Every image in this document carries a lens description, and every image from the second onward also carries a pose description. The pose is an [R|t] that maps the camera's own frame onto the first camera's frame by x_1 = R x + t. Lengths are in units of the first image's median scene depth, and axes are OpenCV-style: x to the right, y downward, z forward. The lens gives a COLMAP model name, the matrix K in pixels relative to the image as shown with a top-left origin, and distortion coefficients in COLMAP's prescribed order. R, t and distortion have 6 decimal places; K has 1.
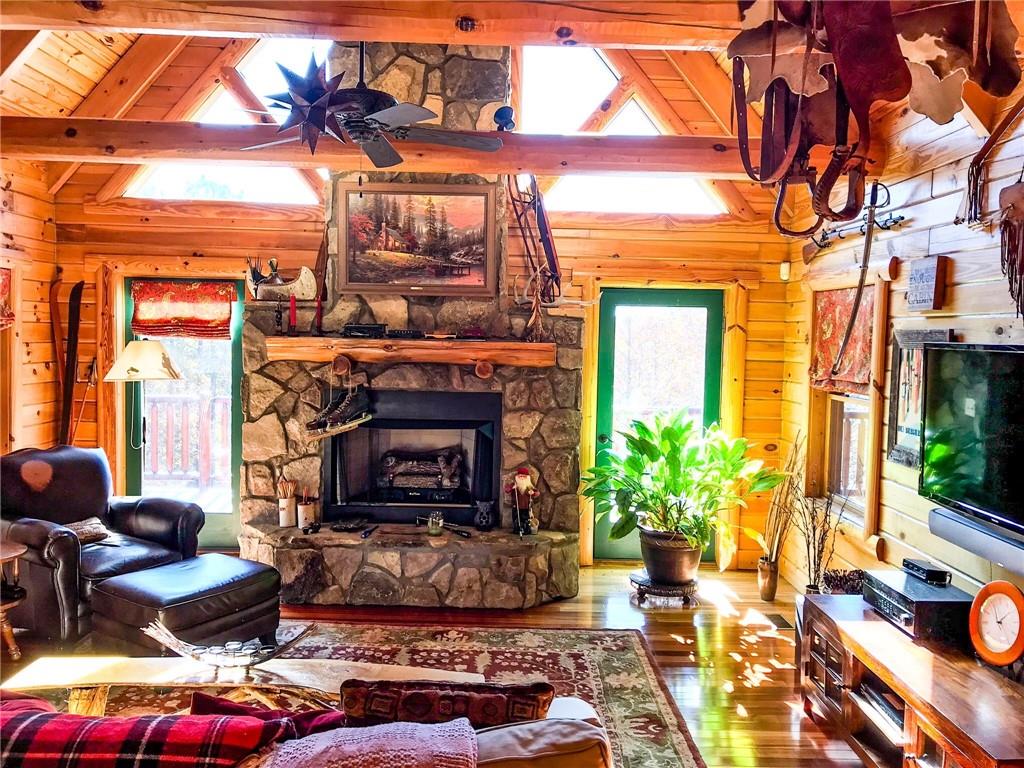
lens RADIAL K [[834.5, 0, 512.8], [0, 834.5, 376.2], [0, 0, 1]] dist [0.049209, -0.070173]
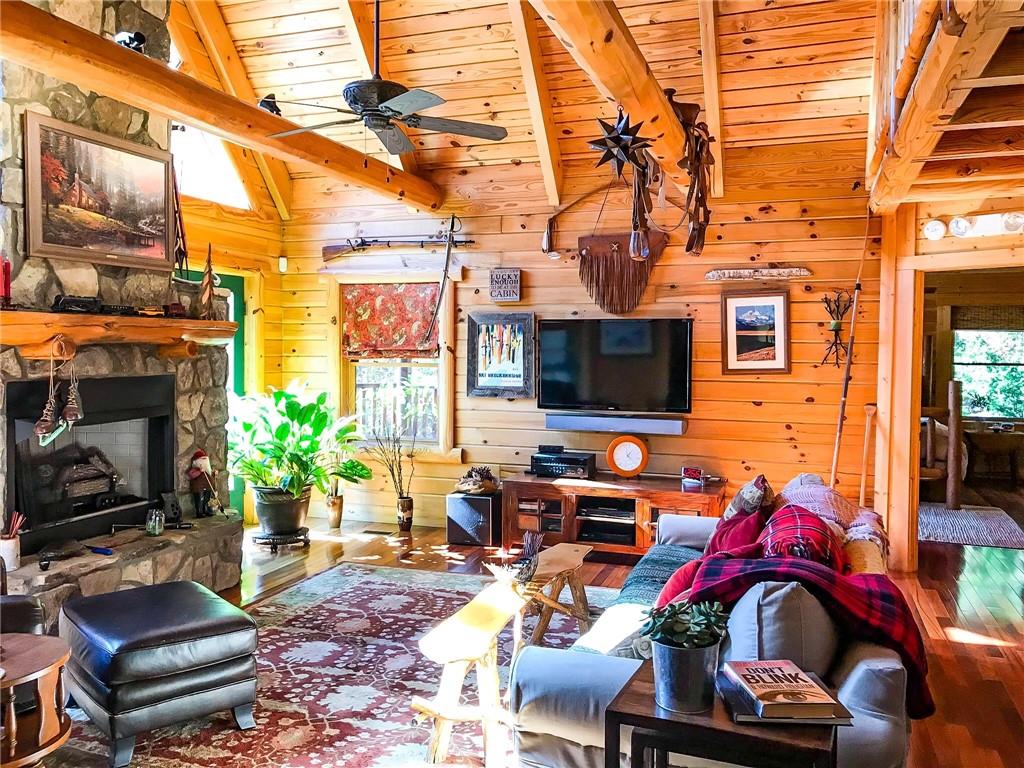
lens RADIAL K [[834.5, 0, 507.9], [0, 834.5, 379.2], [0, 0, 1]] dist [0.049209, -0.070173]
pose [[0.337832, -0.057676, 0.939438, -0.793118], [0.050825, 0.997782, 0.042981, 0.003431], [-0.939833, 0.033226, 0.340014, 0.329048]]
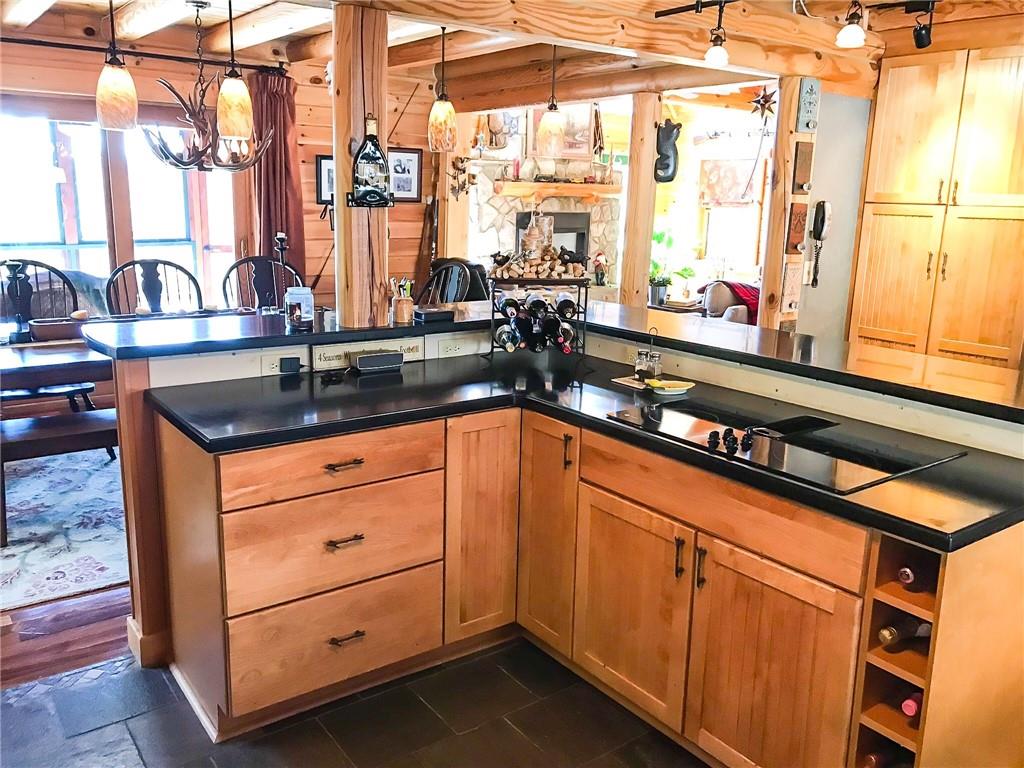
lens RADIAL K [[834.5, 0, 520.1], [0, 834.5, 385.6], [0, 0, 1]] dist [0.049209, -0.070173]
pose [[0.799475, -0.139656, 0.584239, -1.329444], [0.025118, 0.979521, 0.199771, 0.021751], [-0.600174, -0.145037, 0.786610, -0.462875]]
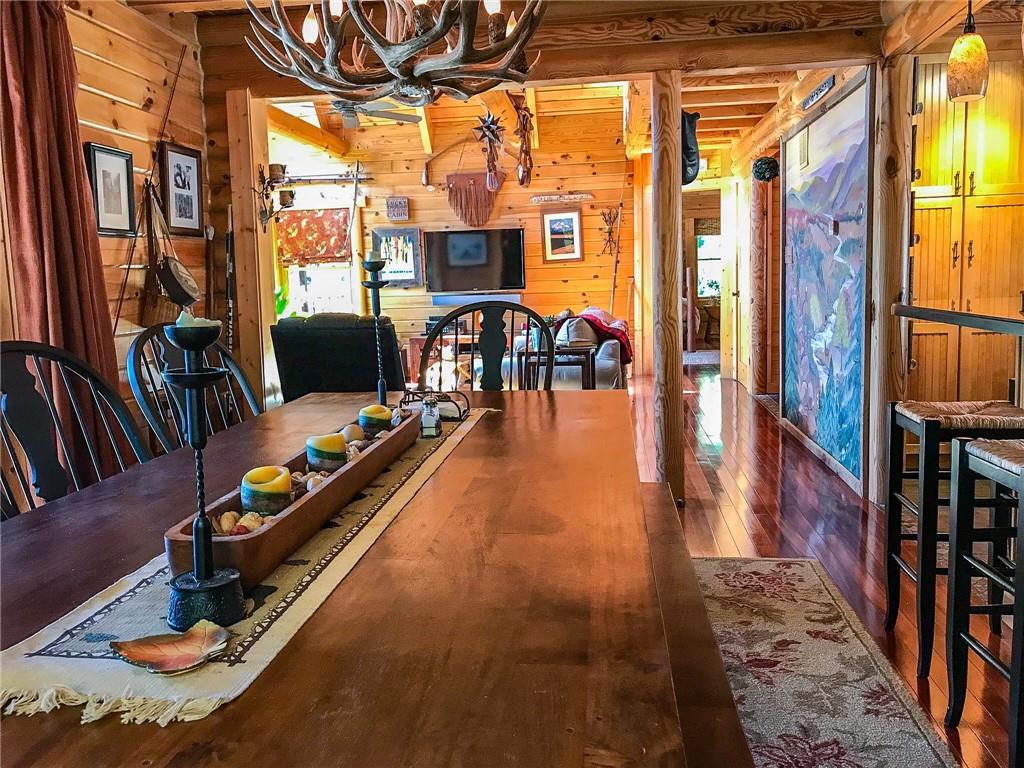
lens RADIAL K [[834.5, 0, 508.4], [0, 834.5, 387.3], [0, 0, 1]] dist [0.049209, -0.070173]
pose [[0.121146, -0.160710, 0.979539, -1.430015], [0.088133, 0.984651, 0.150649, 0.045364], [-0.988714, 0.068079, 0.133451, 0.294915]]
